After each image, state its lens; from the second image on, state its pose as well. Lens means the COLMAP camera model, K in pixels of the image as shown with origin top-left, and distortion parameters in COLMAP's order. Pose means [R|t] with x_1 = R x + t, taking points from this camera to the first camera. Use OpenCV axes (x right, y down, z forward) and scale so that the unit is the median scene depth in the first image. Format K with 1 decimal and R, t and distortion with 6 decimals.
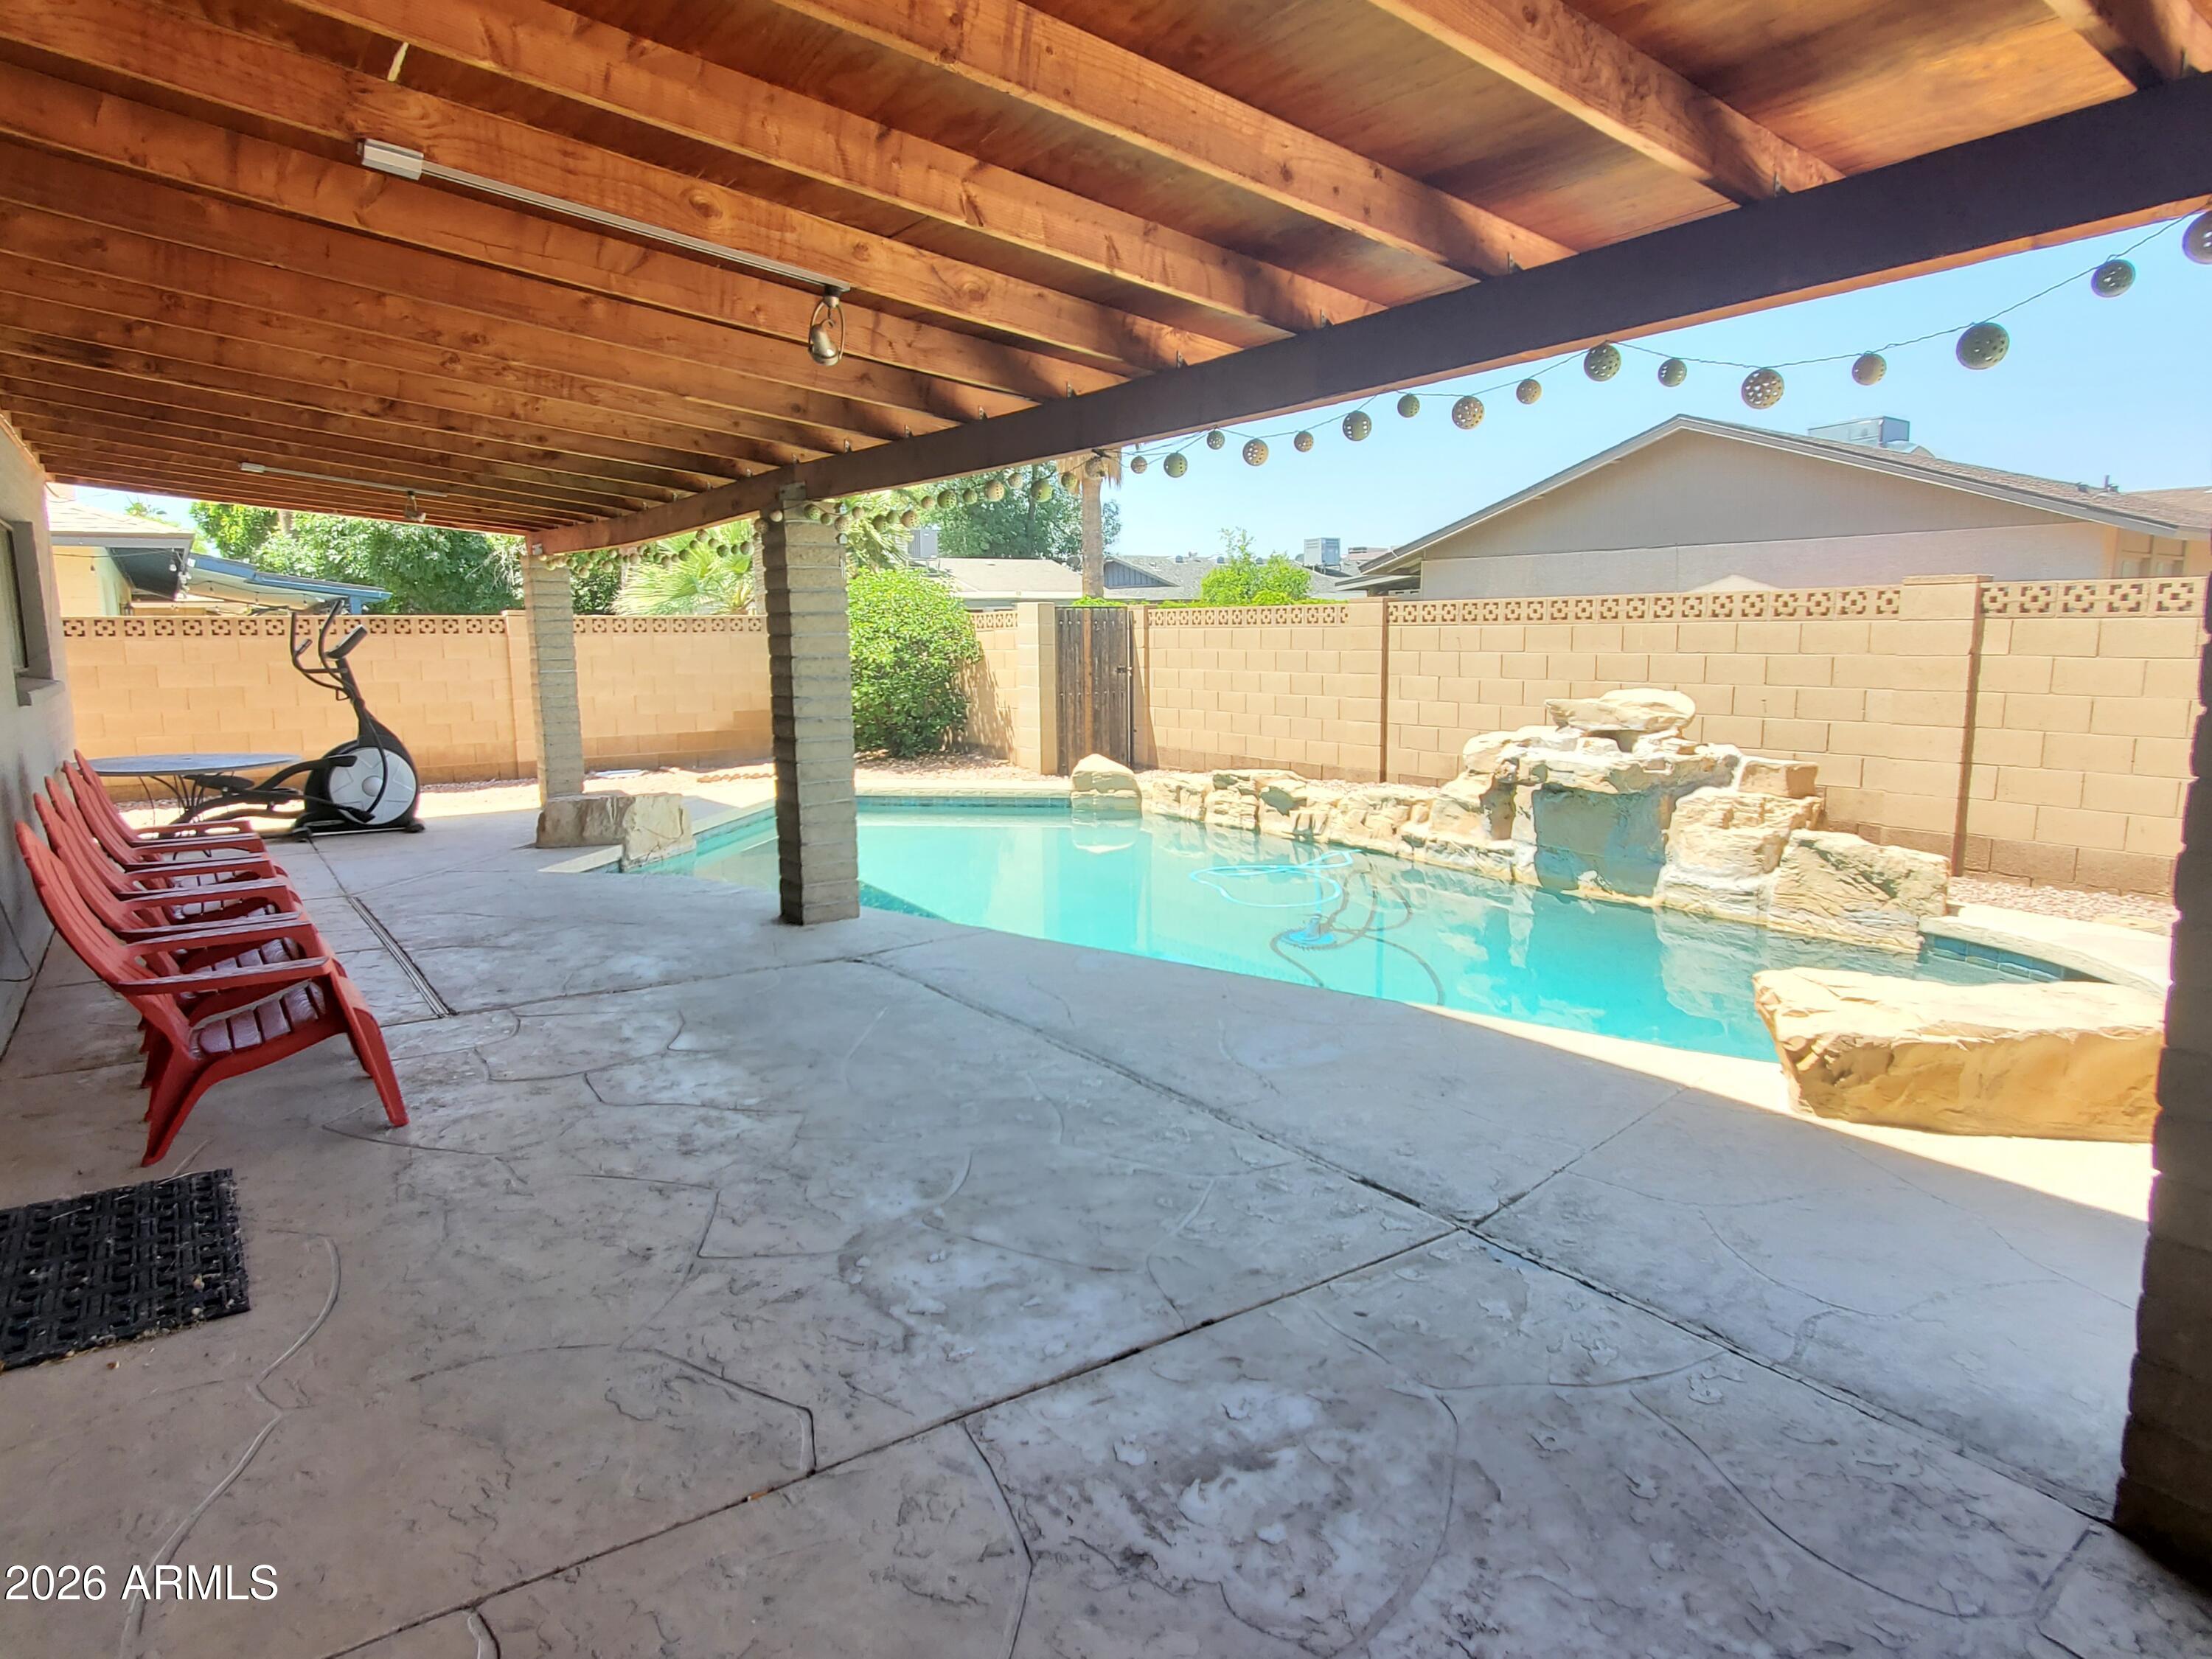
lens RADIAL K [[1333.0, 0, 1101.2], [0, 1333.0, 829.0], [0, 0, 1]] dist [-0.004999, 0.008353]
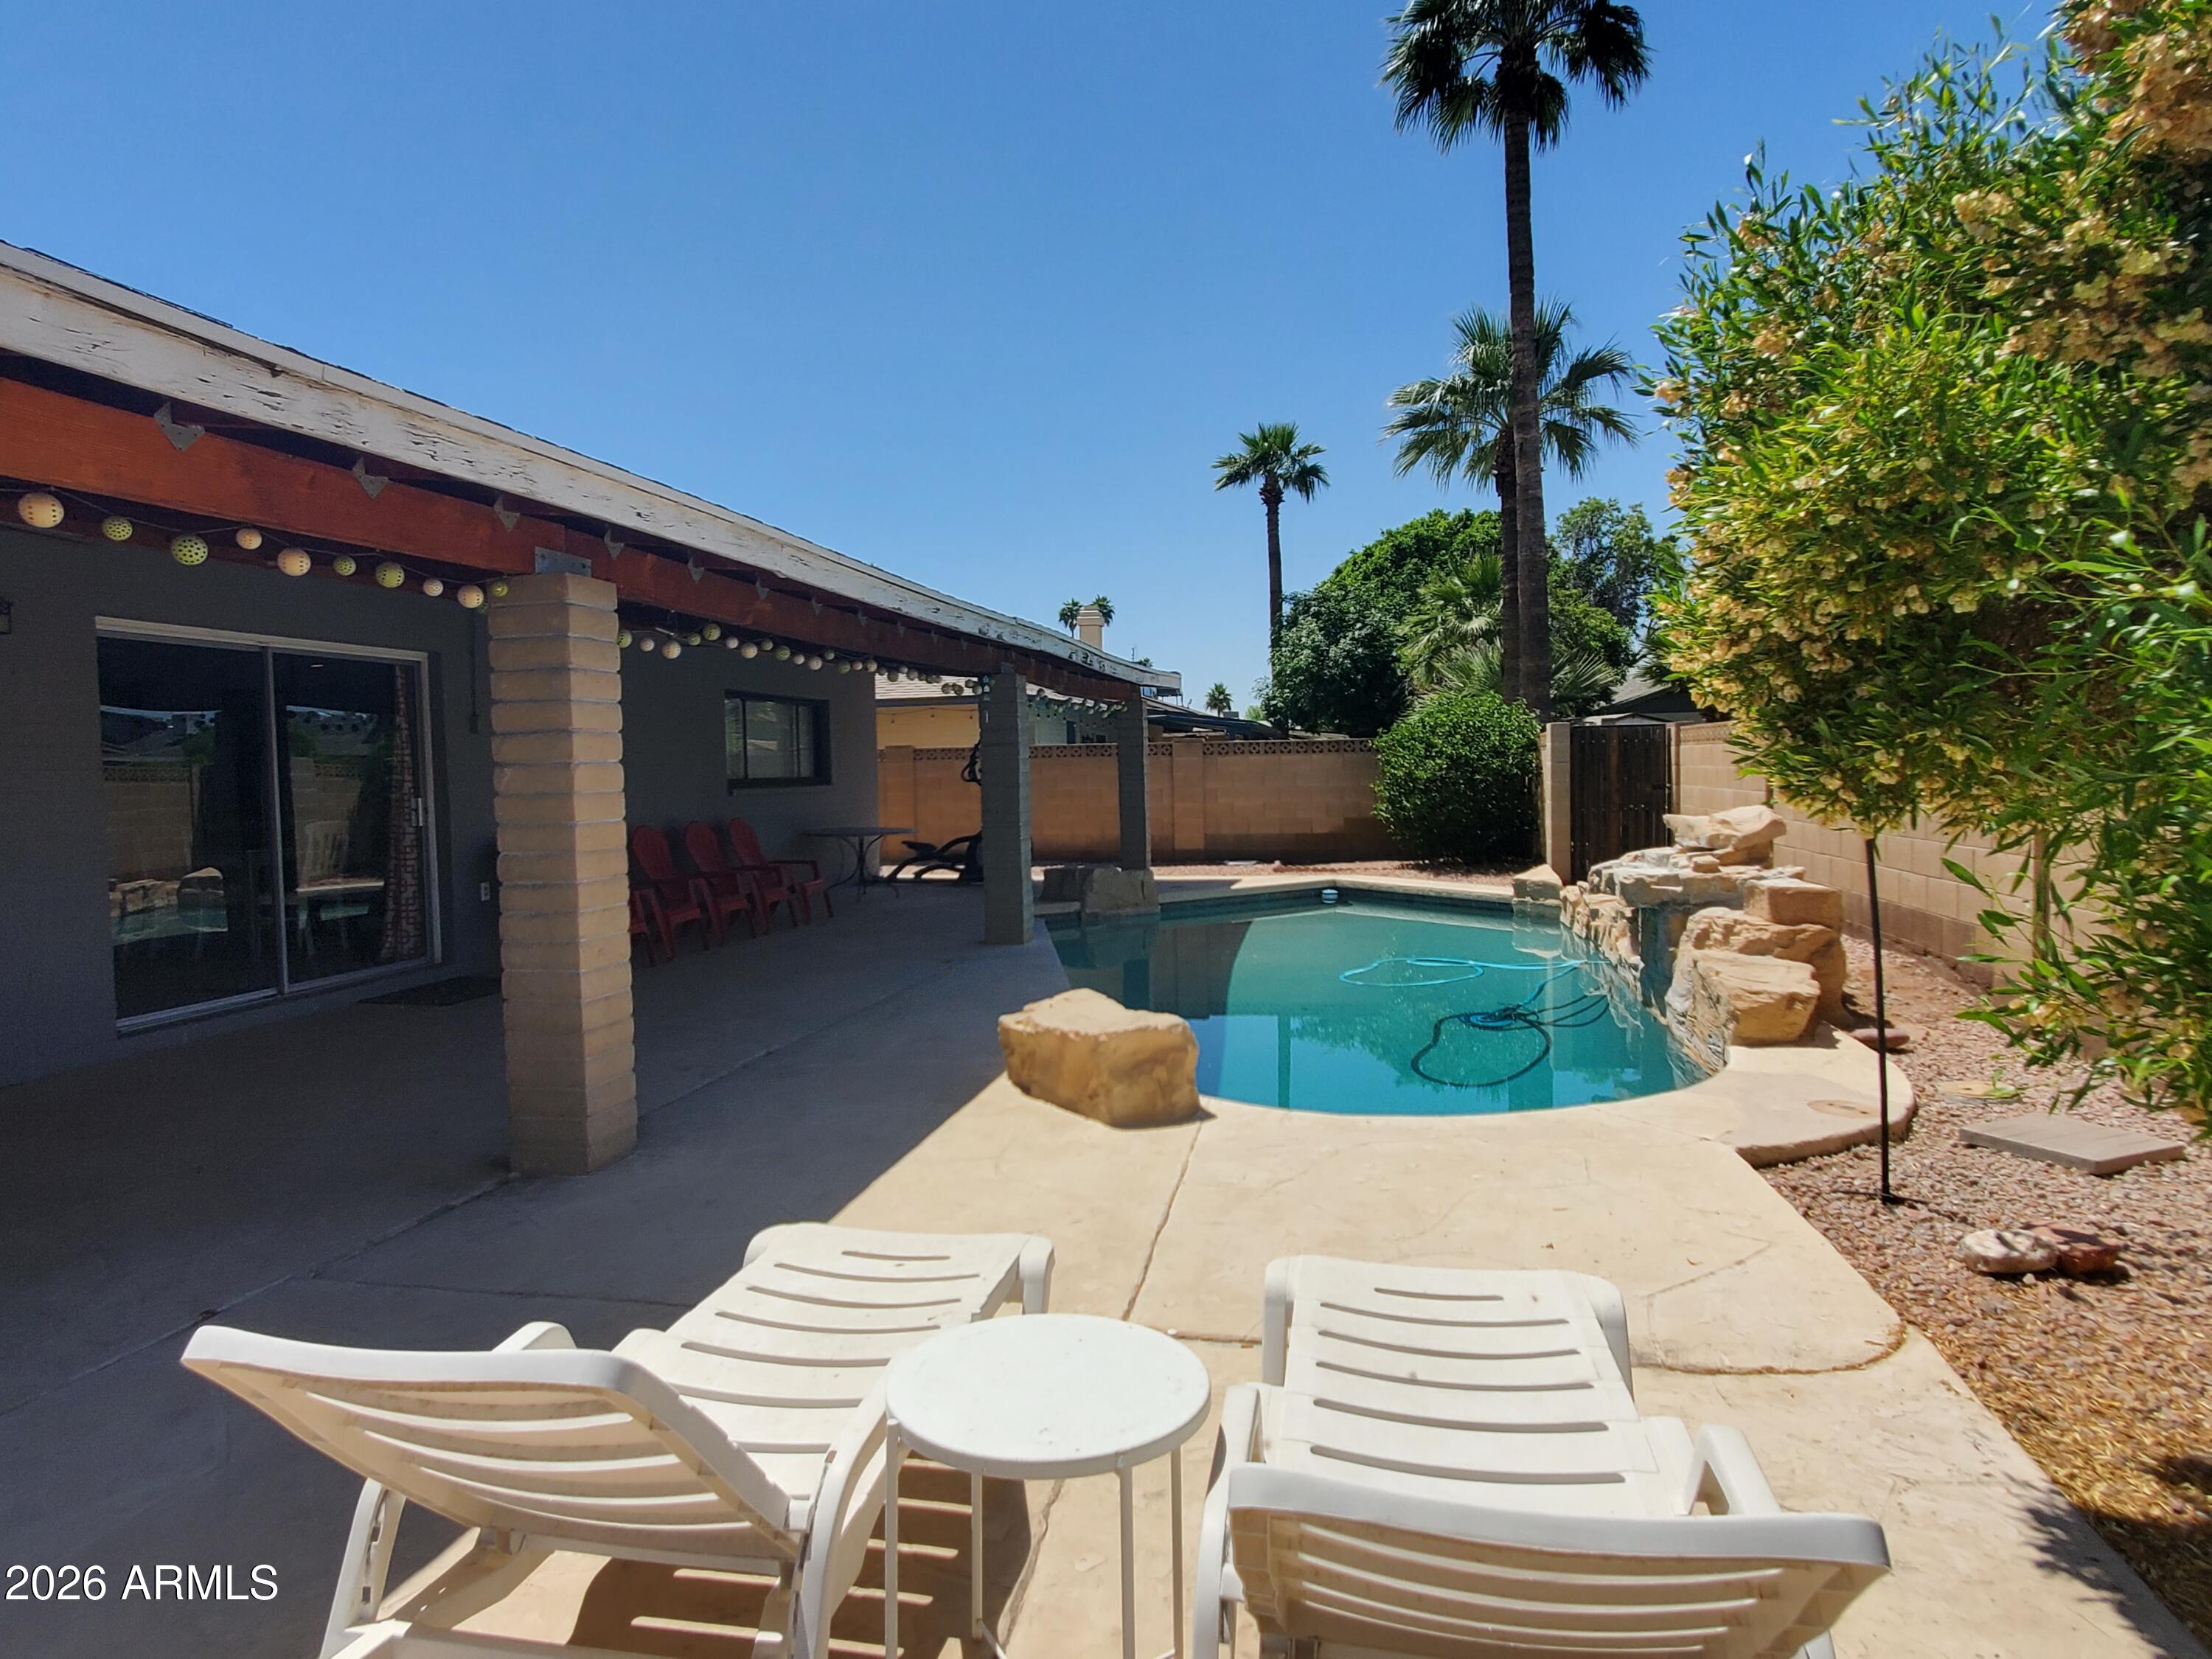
lens RADIAL K [[1333.0, 0, 1097.8], [0, 1333.0, 808.7], [0, 0, 1]] dist [-0.004999, 0.008353]
pose [[0.698192, 0.020994, -0.715603, 0.823753], [-0.093527, 0.993678, -0.062099, -0.000302], [0.709775, 0.110285, 0.695742, -0.001662]]
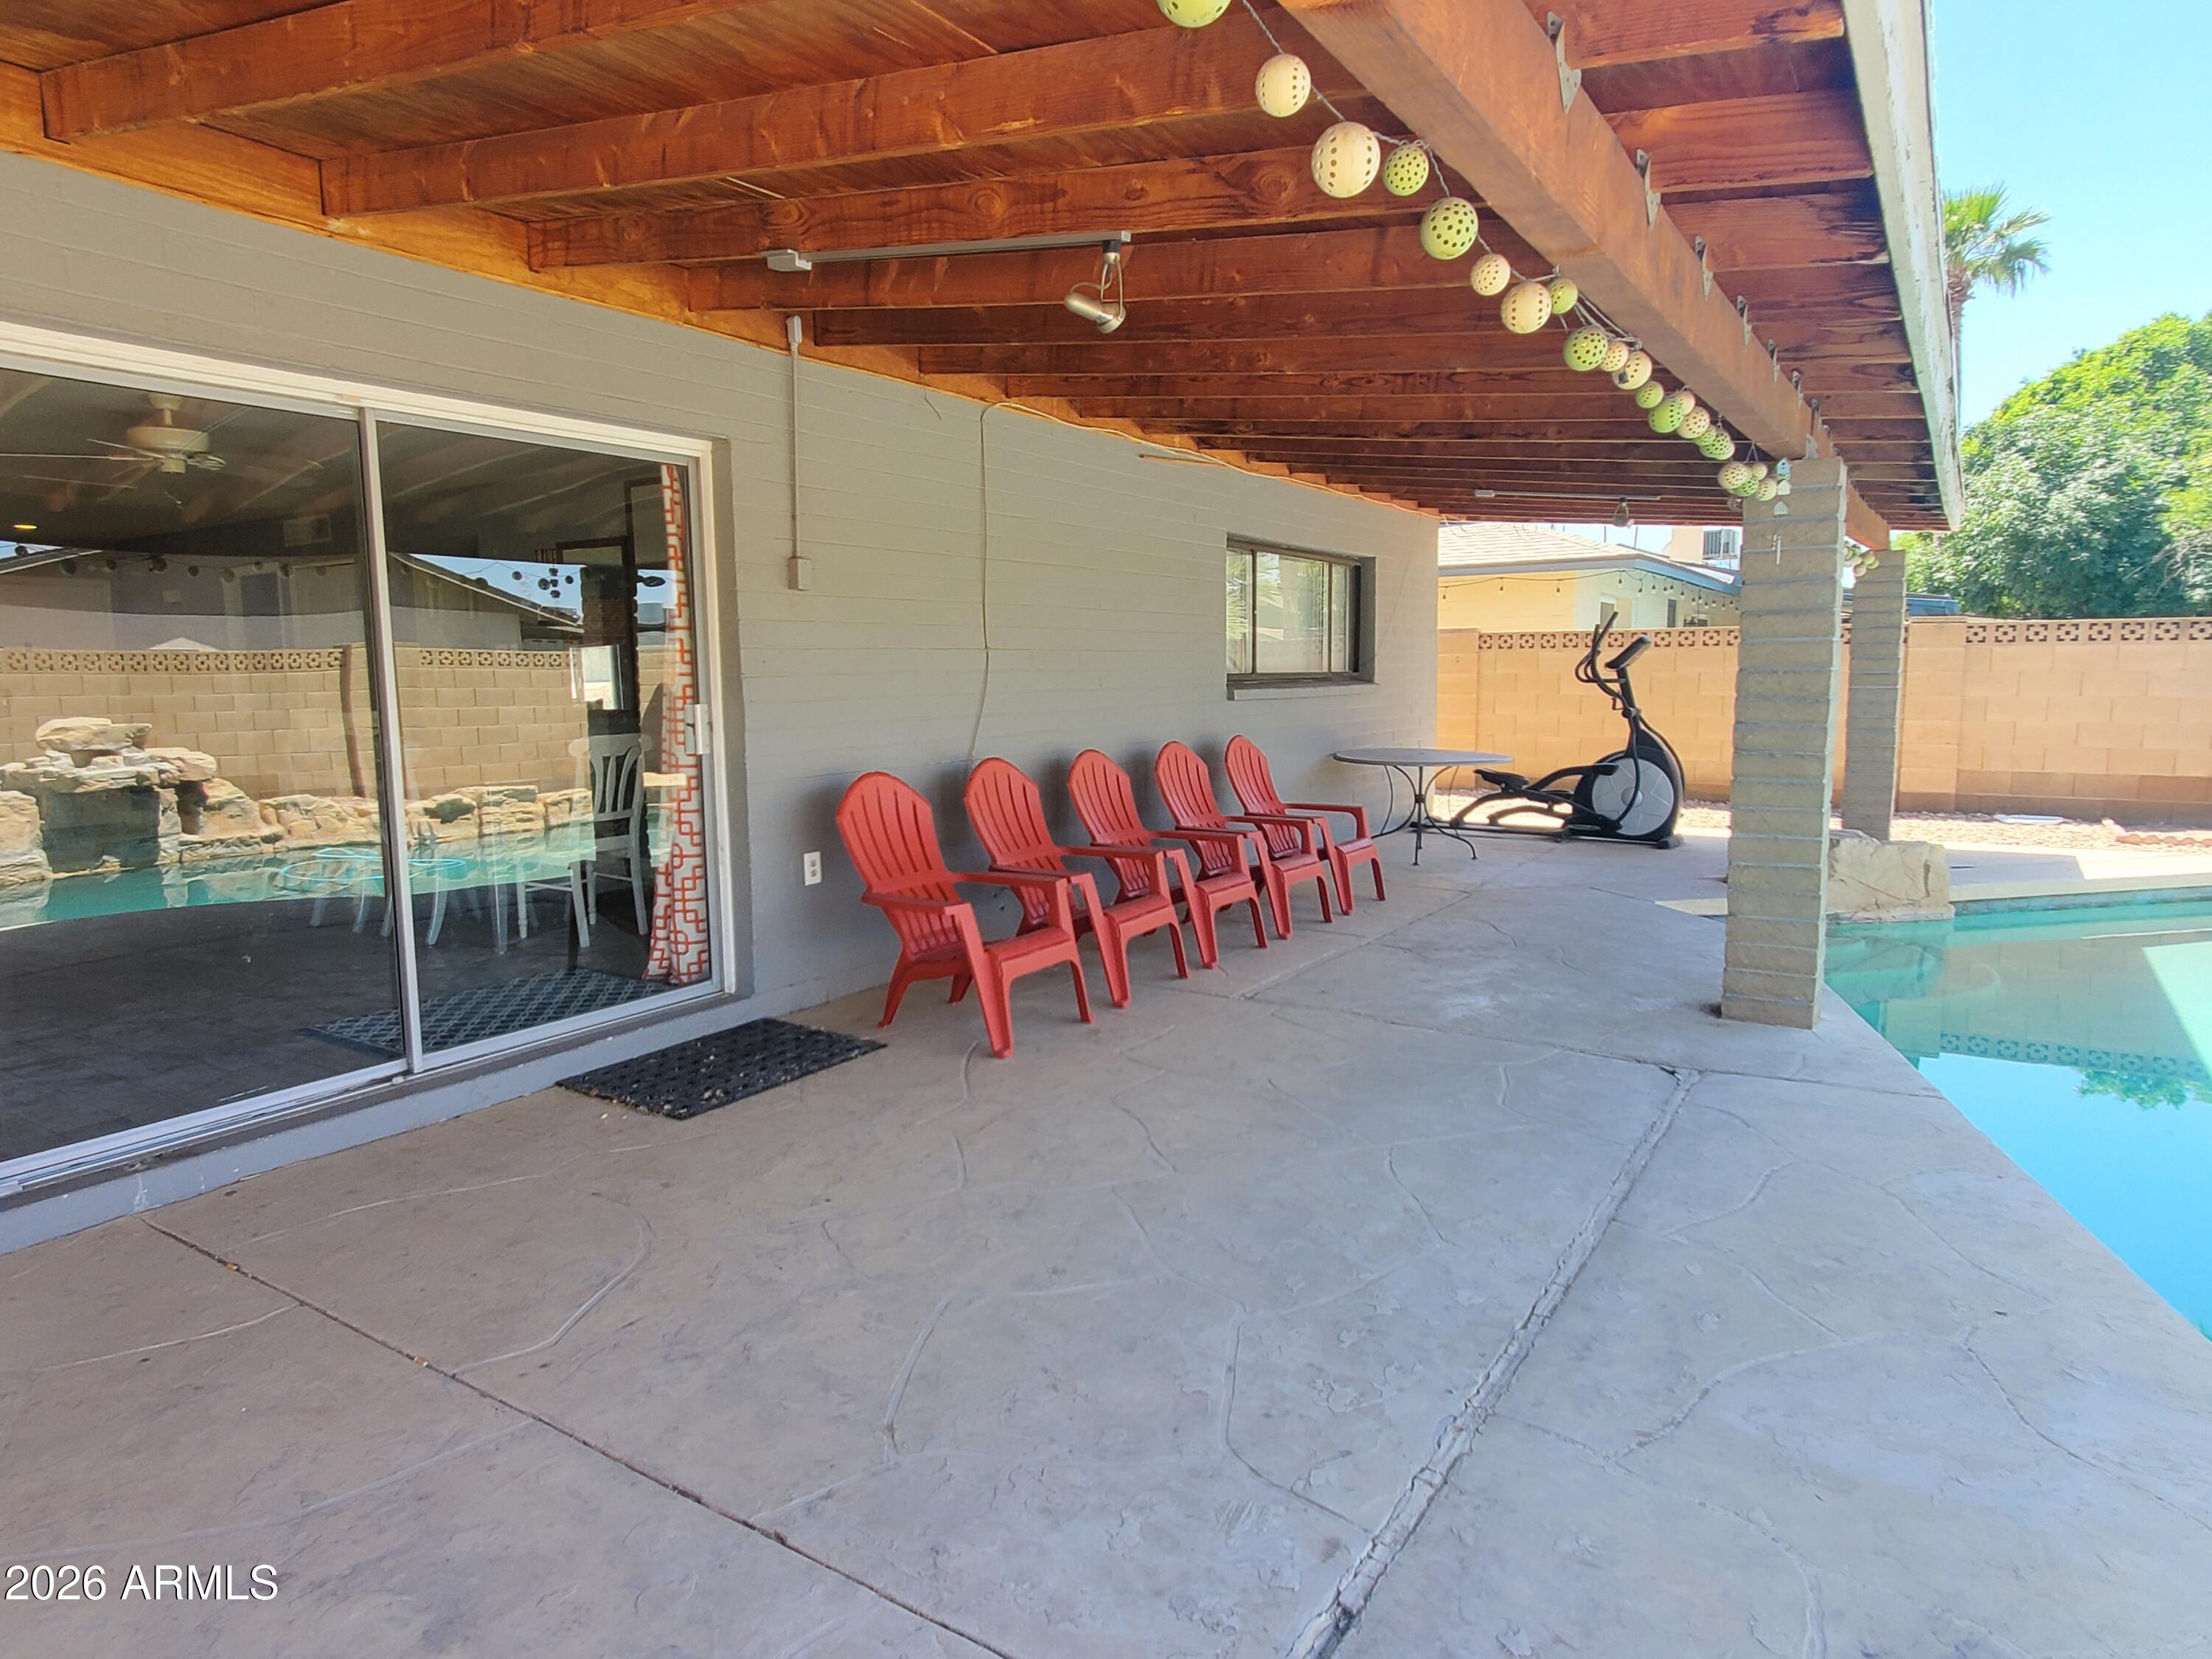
lens RADIAL K [[1333.0, 0, 1057.0], [0, 1333.0, 825.8], [0, 0, 1]] dist [-0.004999, 0.008353]
pose [[0.369774, 0.117761, -0.921629, 0.280063], [-0.129869, 0.988749, 0.074231, -0.037524], [0.920001, 0.092242, 0.380907, 0.290952]]
